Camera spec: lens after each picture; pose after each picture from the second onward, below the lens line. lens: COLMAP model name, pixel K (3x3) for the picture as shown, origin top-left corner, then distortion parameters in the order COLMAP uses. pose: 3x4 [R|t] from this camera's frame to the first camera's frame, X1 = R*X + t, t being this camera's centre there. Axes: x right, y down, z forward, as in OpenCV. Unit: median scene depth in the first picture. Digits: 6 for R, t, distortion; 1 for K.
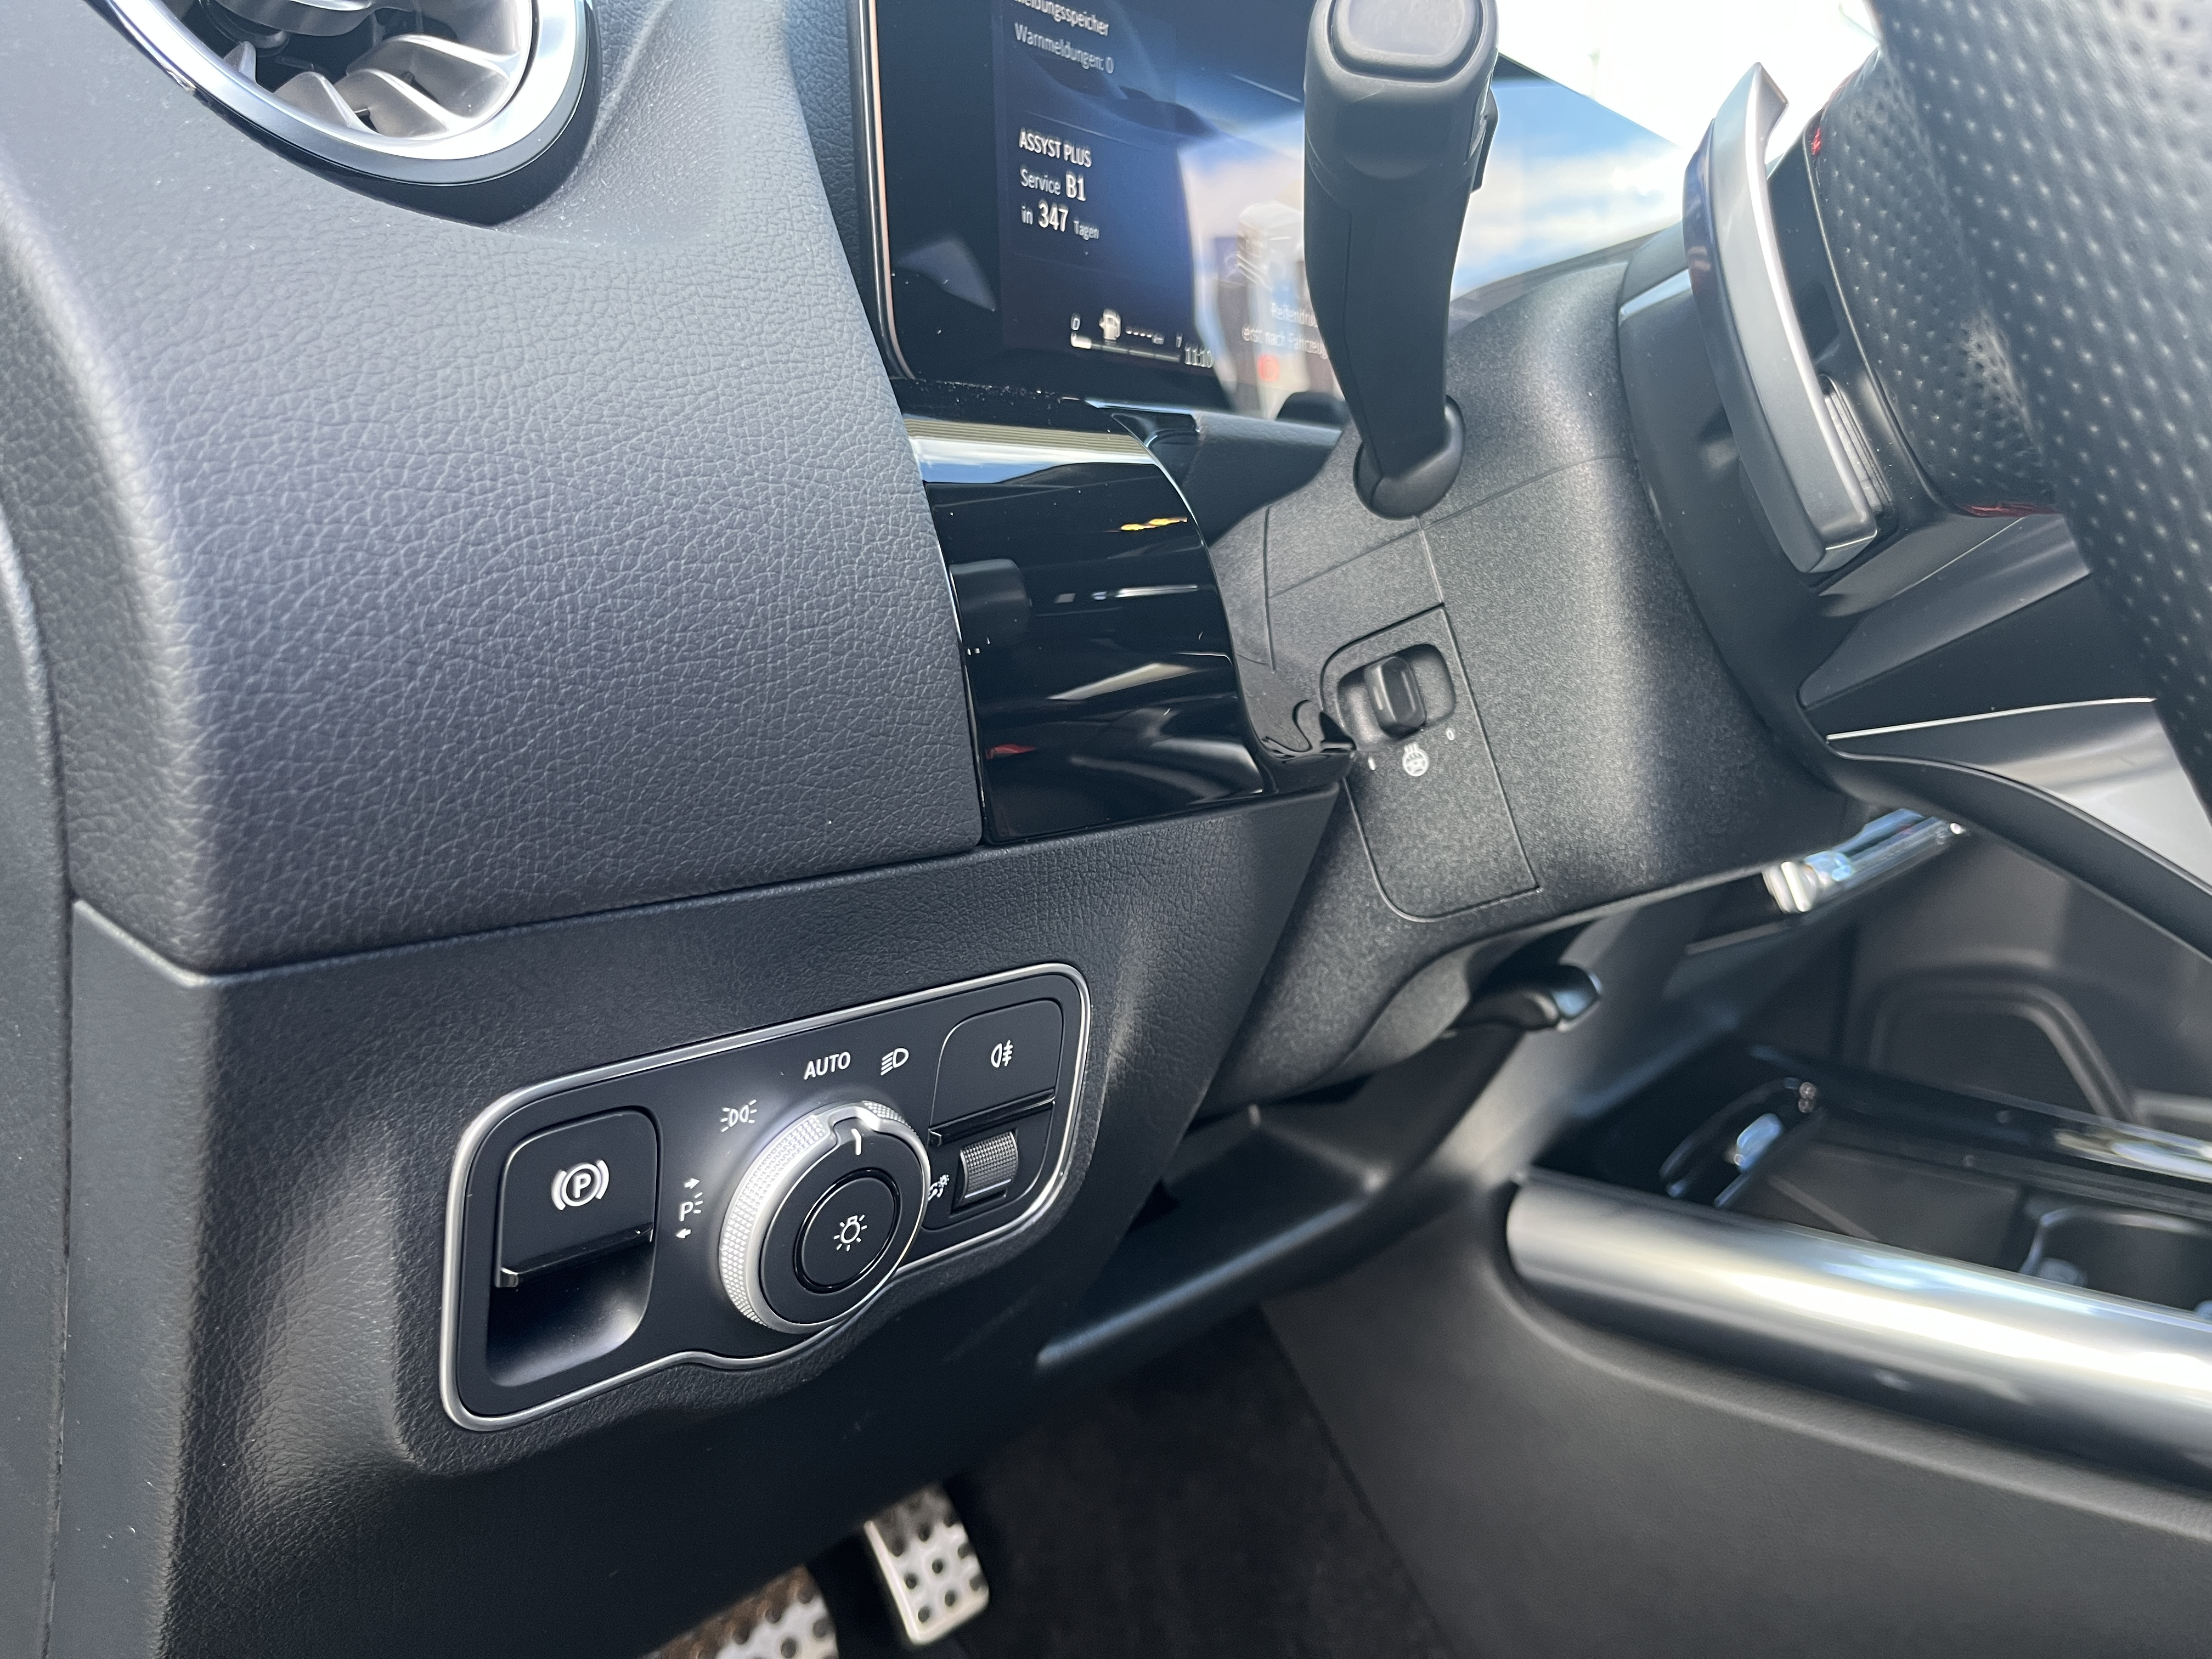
lens RADIAL K [[1699.5, 0, 1094.2], [0, 1699.5, 833.2], [0, 0, 1]] dist [0.070387, -0.090485]
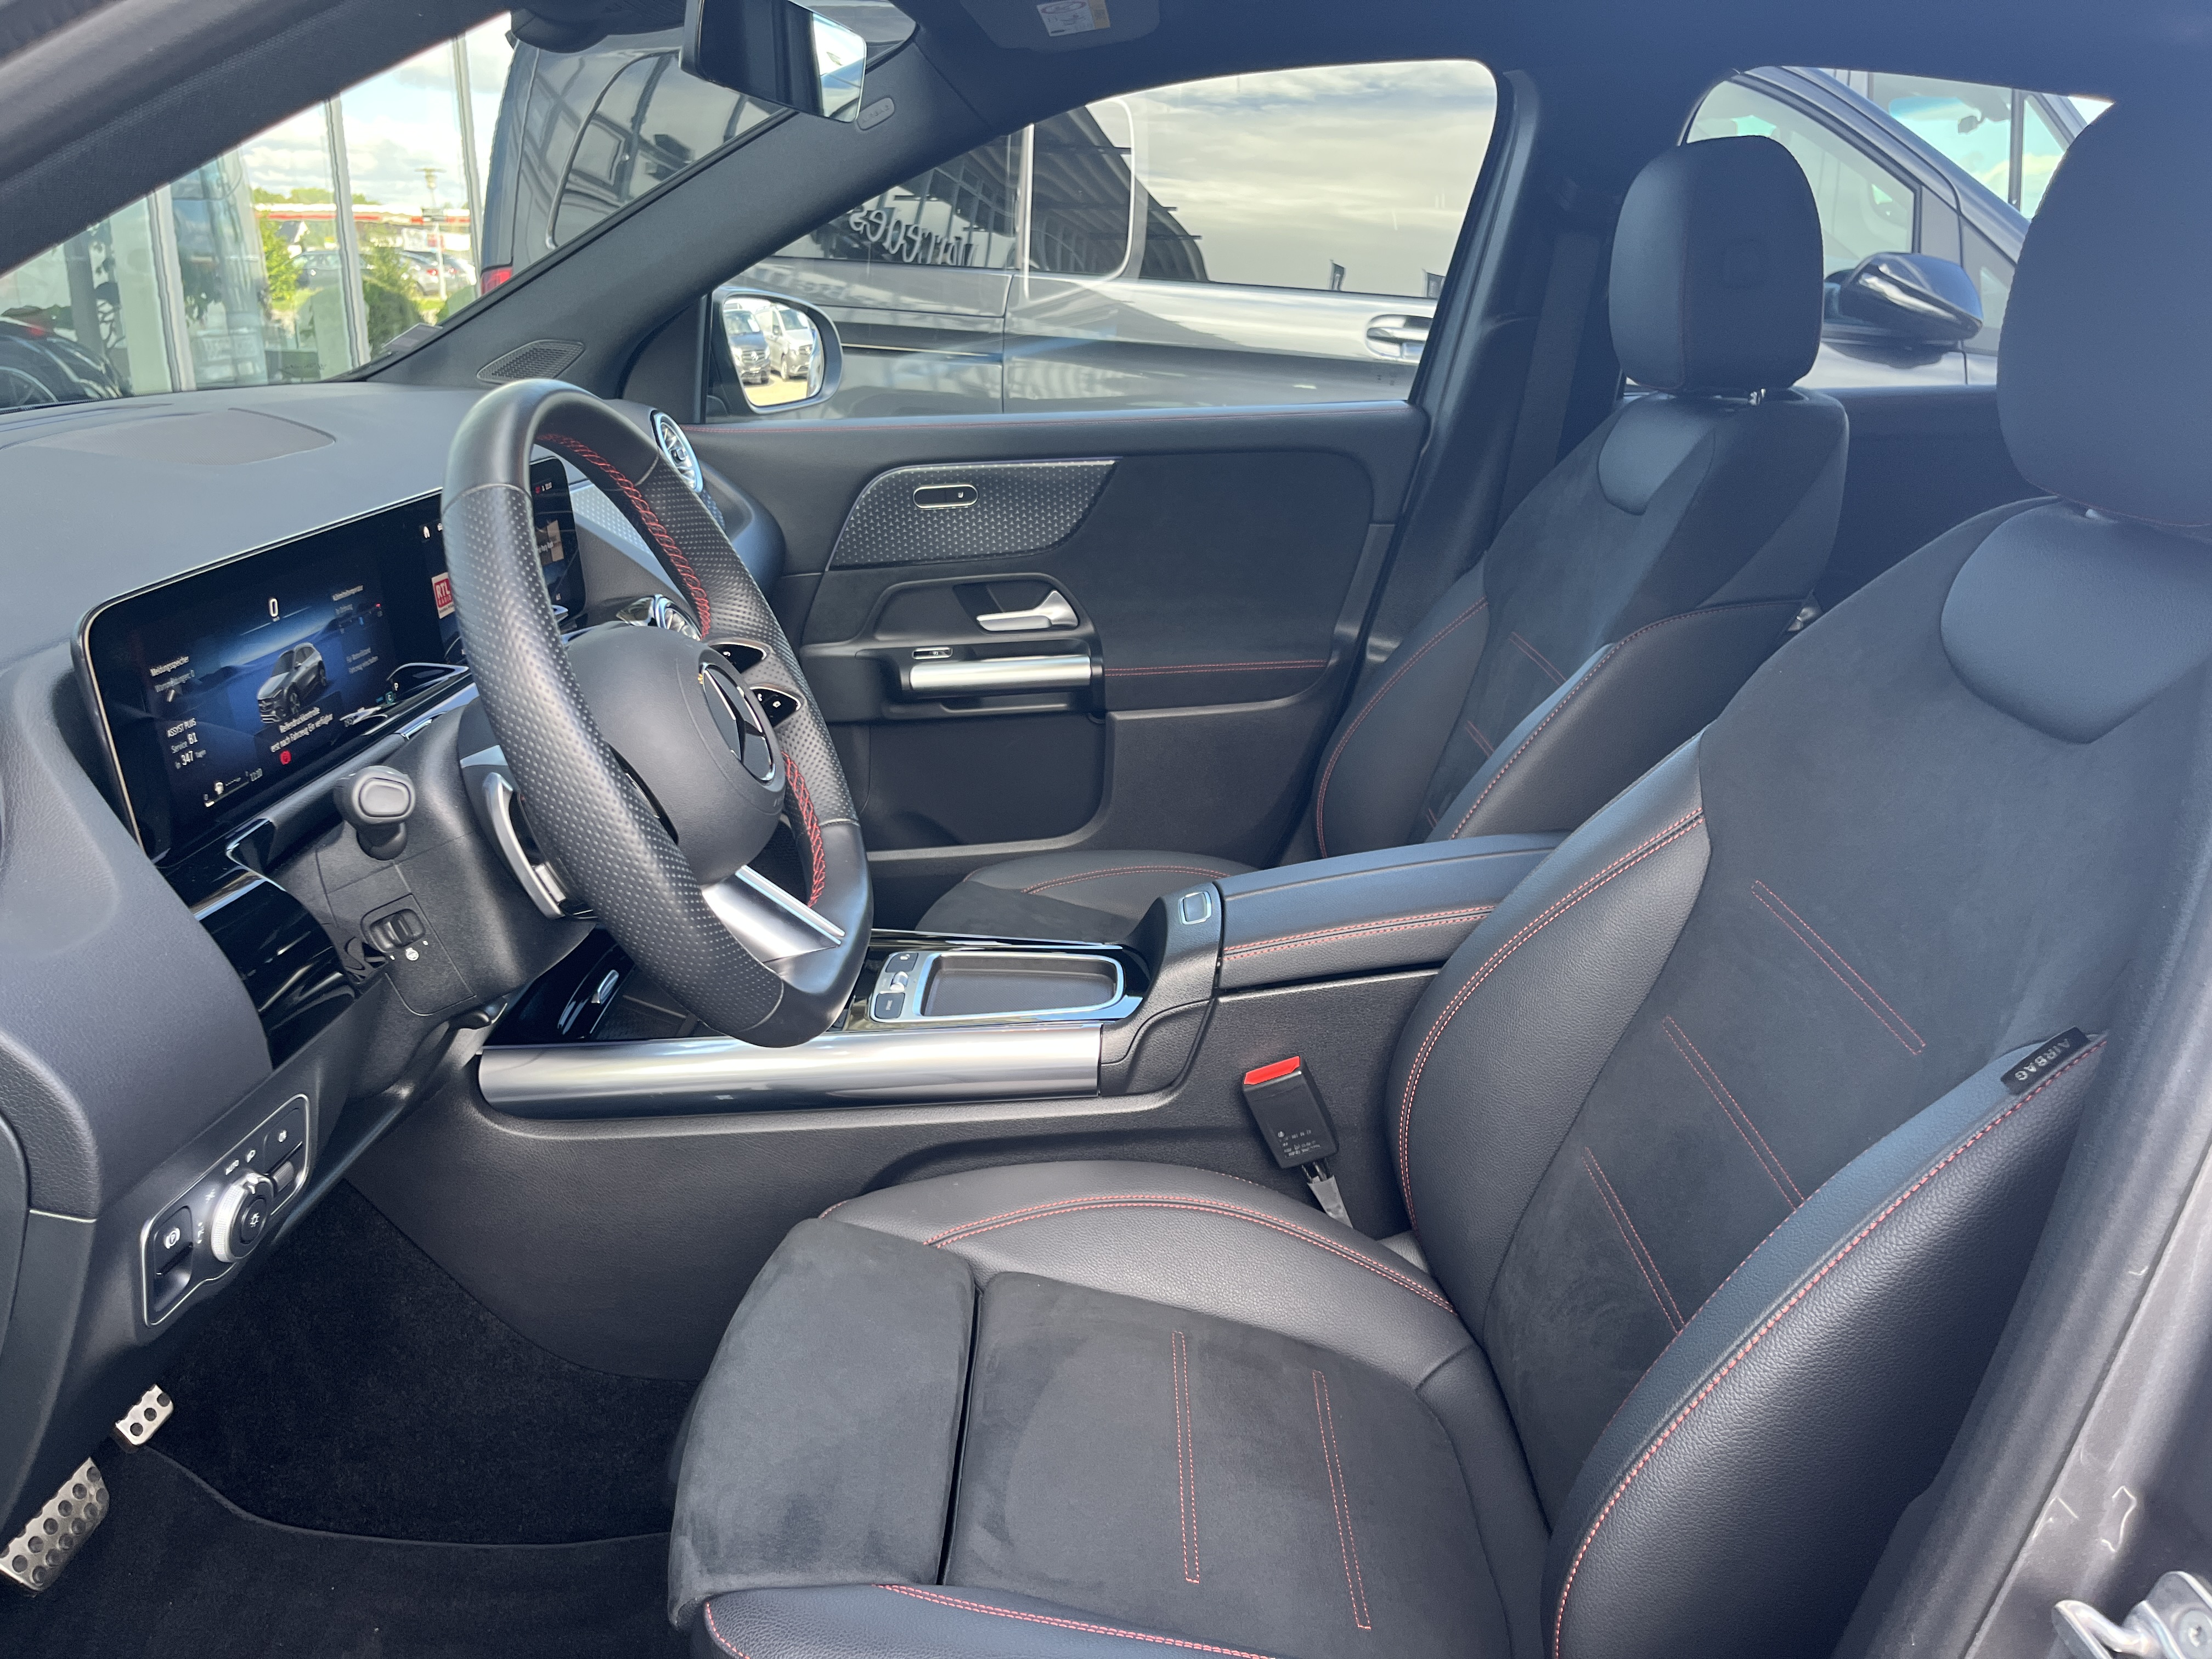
lens RADIAL K [[1699.5, 0, 1090.6], [0, 1699.5, 834.0], [0, 0, 1]] dist [0.070387, -0.090485]
pose [[0.796972, -0.223118, 0.561297, -0.368861], [0.125903, 0.970226, 0.206904, -0.588547], [-0.590749, -0.094227, 0.801334, -1.490694]]
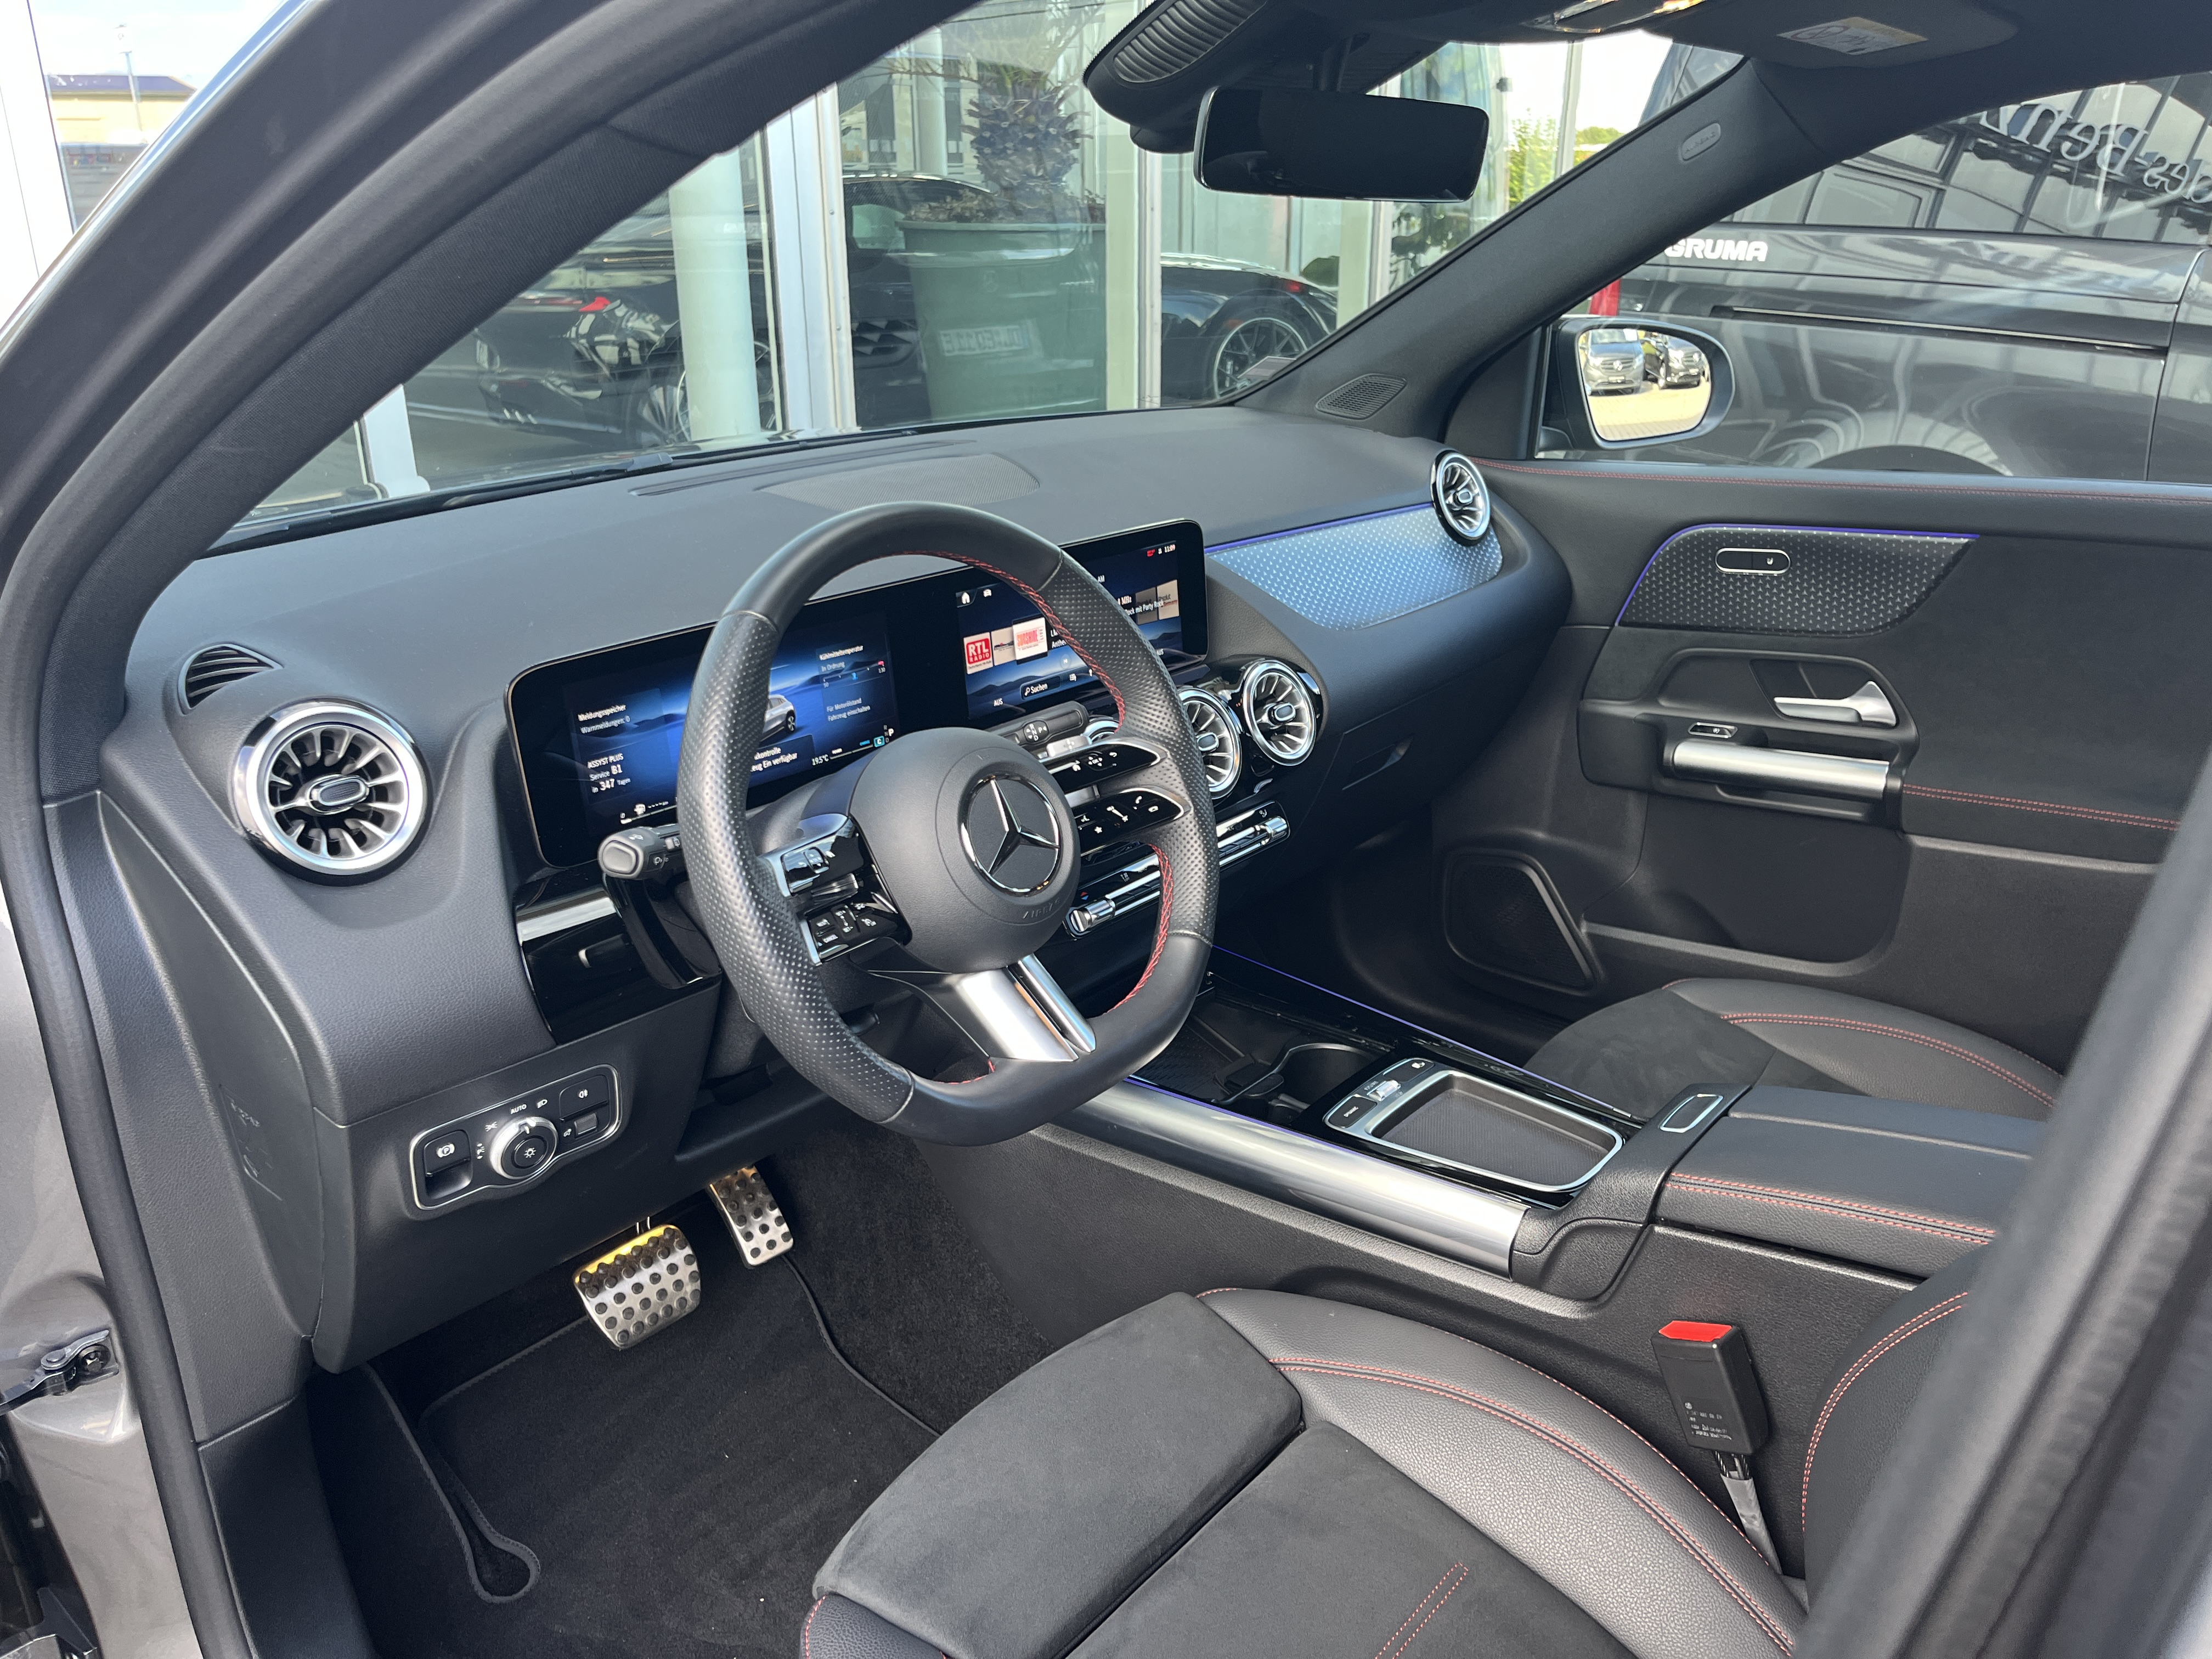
lens RADIAL K [[1699.5, 0, 1112.4], [0, 1699.5, 839.2], [0, 0, 1]] dist [0.070387, -0.090485]
pose [[0.997246, -0.033398, -0.066214, 1.006233], [0.045247, 0.981423, 0.186446, -0.773475], [0.058757, -0.188929, 0.980231, -1.752007]]
